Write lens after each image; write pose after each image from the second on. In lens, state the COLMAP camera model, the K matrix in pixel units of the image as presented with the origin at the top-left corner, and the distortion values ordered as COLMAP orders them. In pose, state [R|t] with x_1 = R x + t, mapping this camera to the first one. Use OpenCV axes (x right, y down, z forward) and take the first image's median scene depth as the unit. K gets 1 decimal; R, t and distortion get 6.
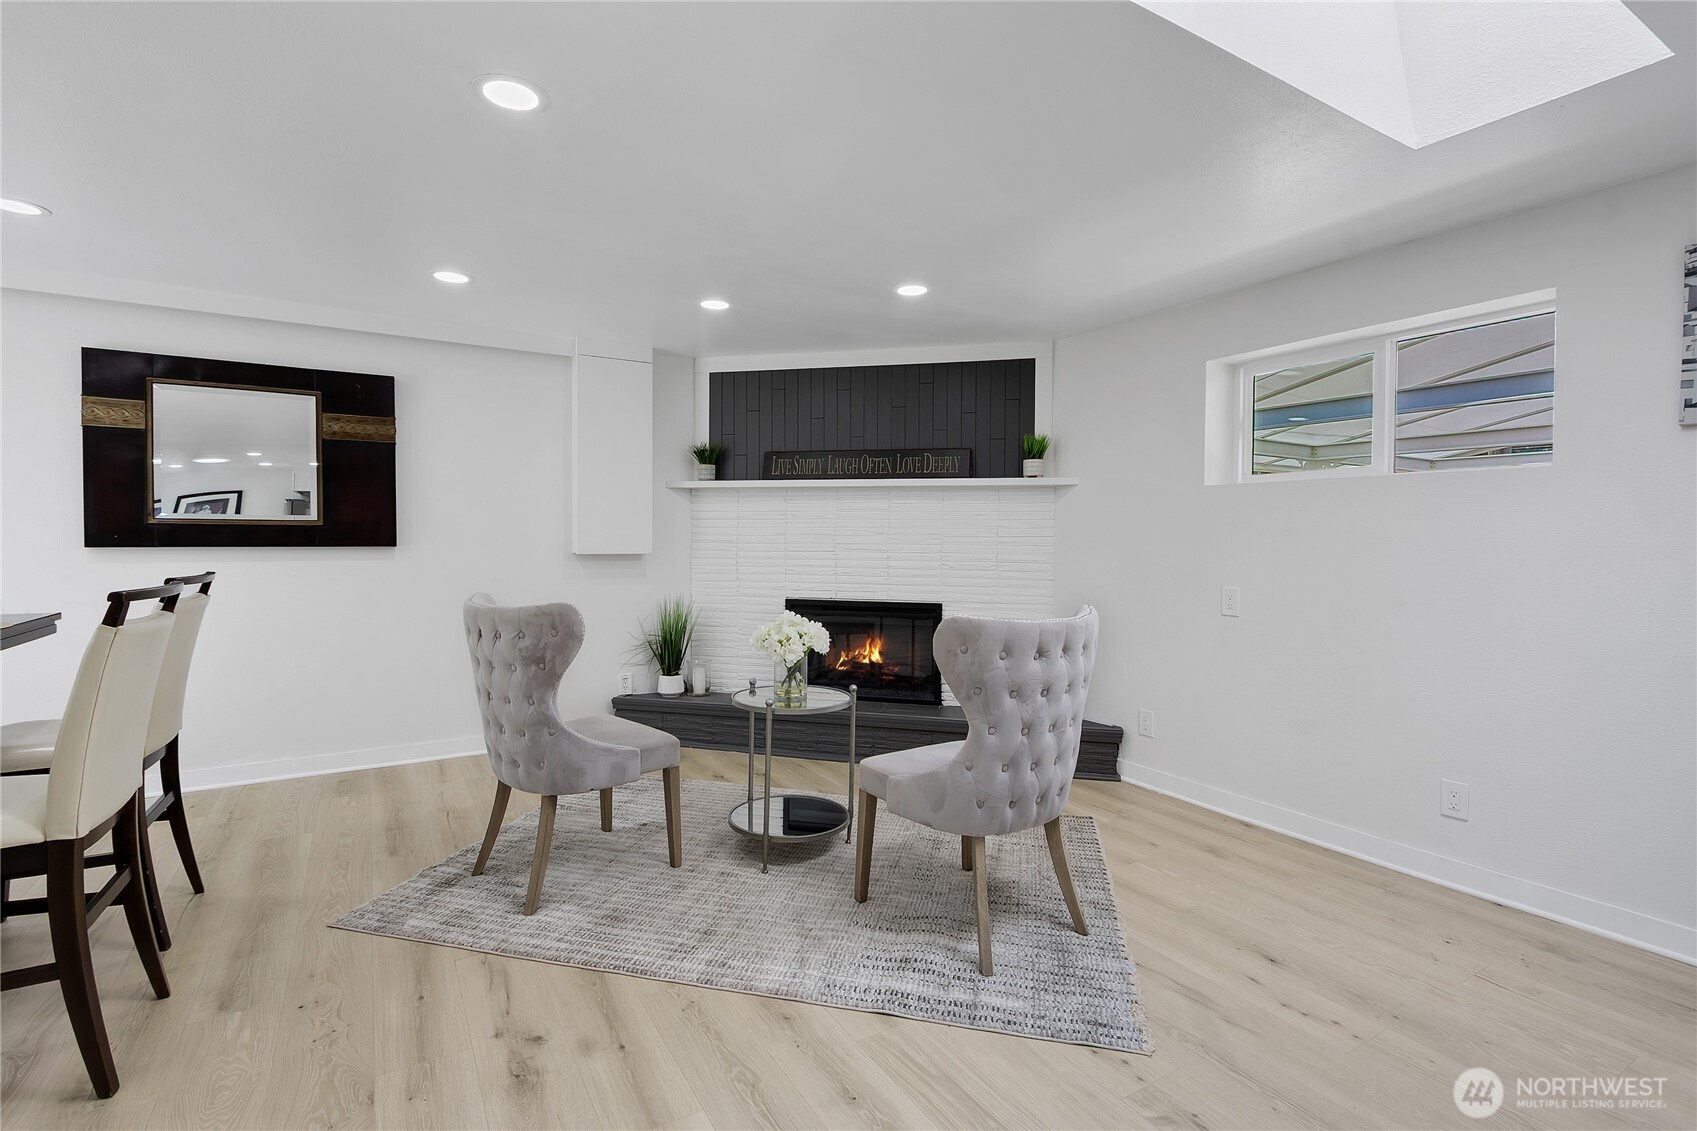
lens RADIAL K [[784.3, 0, 850.4], [0, 784.3, 550.0], [0, 0, 1]] dist [0.010068, -0.000574]
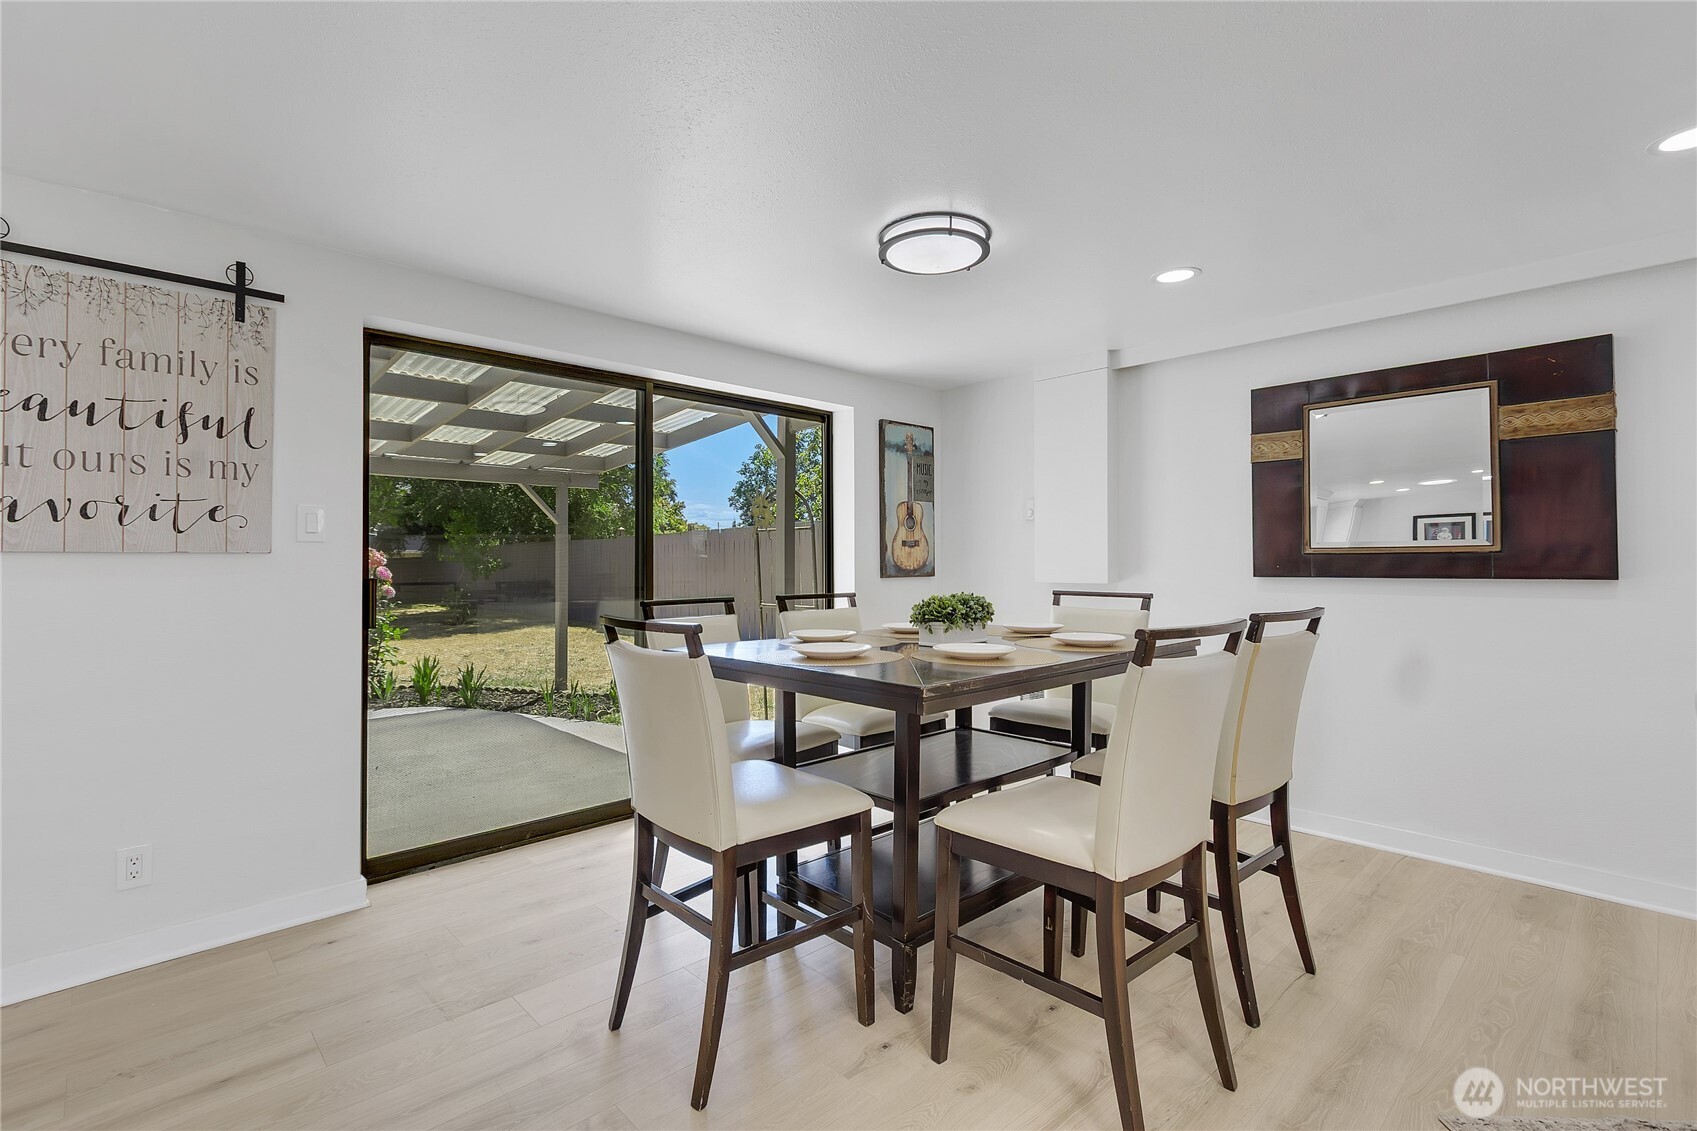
lens RADIAL K [[784.3, 0, 811.1], [0, 784.3, 554.5], [0, 0, 1]] dist [0.010068, -0.000574]
pose [[0.196069, -0.019174, -0.980403, -0.048039], [-0.013043, 0.999669, -0.022159, -0.002661], [0.980503, 0.017132, 0.195754, 0.208176]]
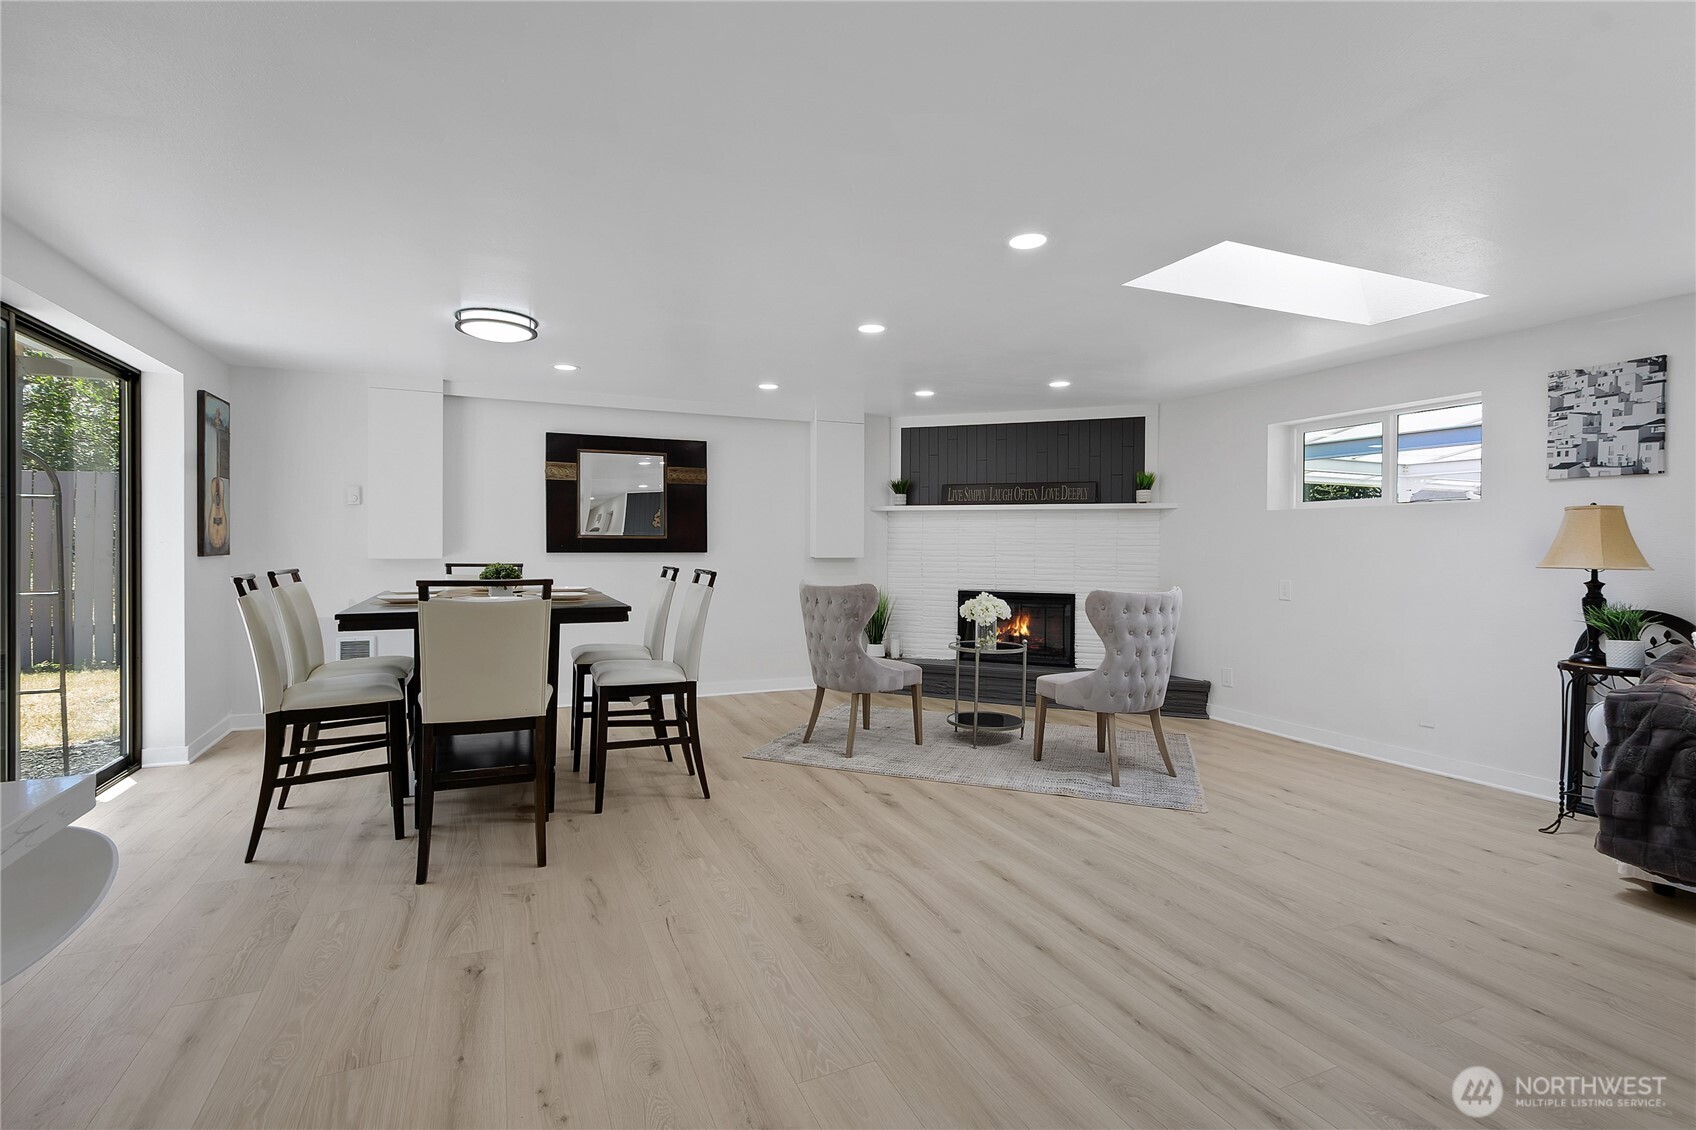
lens RADIAL K [[783.9, 0, 845.5], [0, 783.9, 548.6], [0, 0, 1]] dist [0.010068, -0.000574]
pose [[0.990490, -0.000009, -0.137584, -0.119283], [-0.001610, 0.999931, -0.011658, 0.006313], [0.137574, 0.011769, 0.990421, -0.539826]]
